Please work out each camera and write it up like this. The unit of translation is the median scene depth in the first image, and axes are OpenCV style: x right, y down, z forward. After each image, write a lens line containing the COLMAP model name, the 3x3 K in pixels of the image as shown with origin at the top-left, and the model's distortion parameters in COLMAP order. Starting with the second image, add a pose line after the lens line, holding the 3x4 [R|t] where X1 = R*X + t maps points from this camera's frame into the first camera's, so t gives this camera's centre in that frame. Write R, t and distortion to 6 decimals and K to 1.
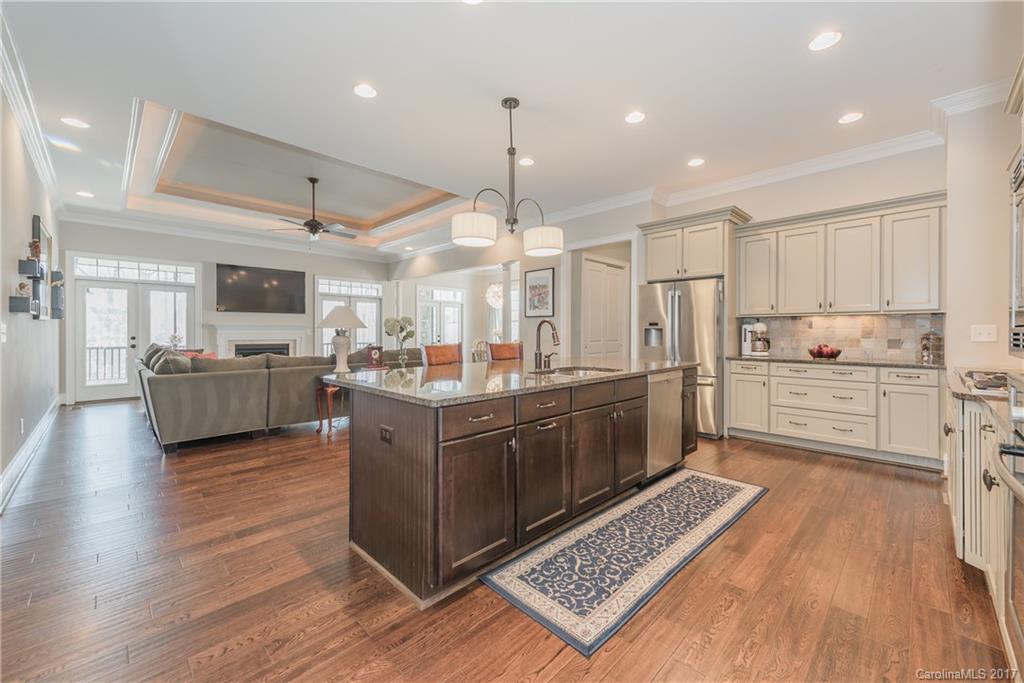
lens RADIAL K [[409.3, 0, 512.0], [0, 409.3, 341.5], [0, 0, 1]] dist [0.000248, 0.000038]
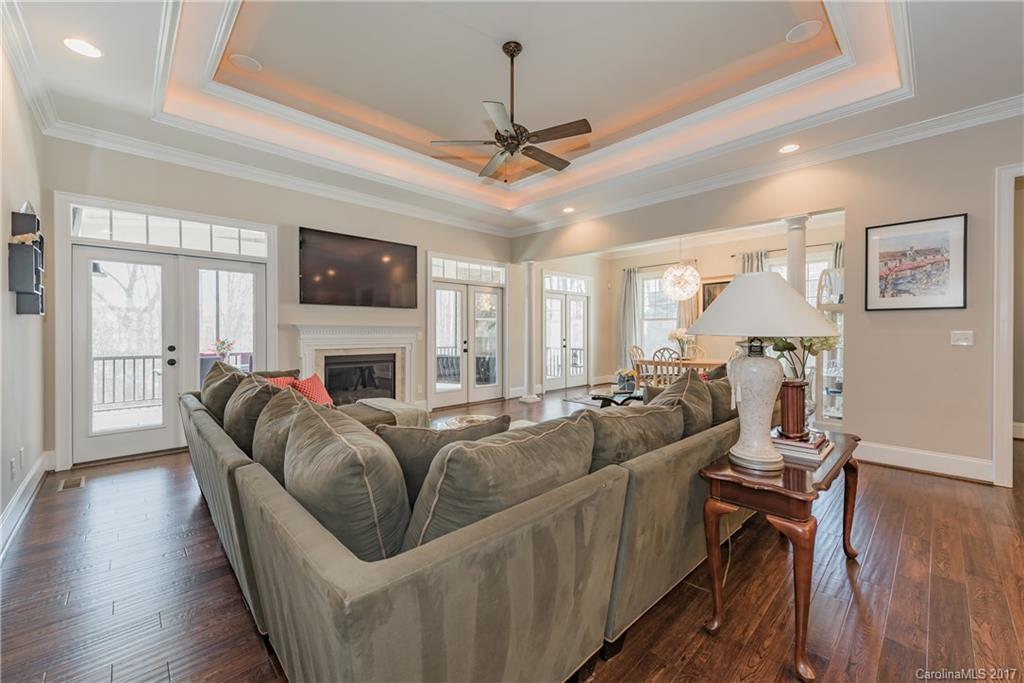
lens RADIAL K [[409.3, 0, 512.0], [0, 409.3, 341.5], [0, 0, 1]] dist [0.000248, 0.000038]
pose [[0.999711, -0.001190, -0.024024, -0.397945], [0.001210, 0.999999, 0.000790, -0.016599], [0.024023, -0.000819, 0.999711, 0.399788]]
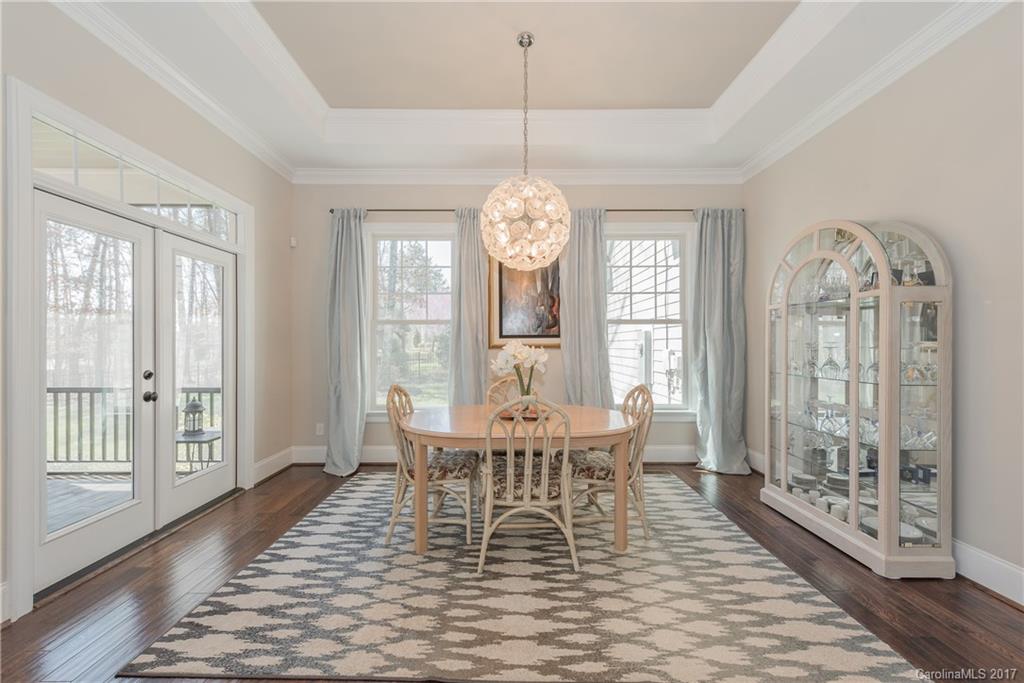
lens RADIAL K [[391.3, 0, 512.0], [0, 391.3, 341.5], [0, 0, 1]] dist [0.000411, 0.000026]
pose [[0.703715, -0.000935, 0.710481, -0.283513], [0.016766, 0.999743, -0.015291, -0.043714], [-0.710284, 0.022672, 0.703550, 1.176224]]
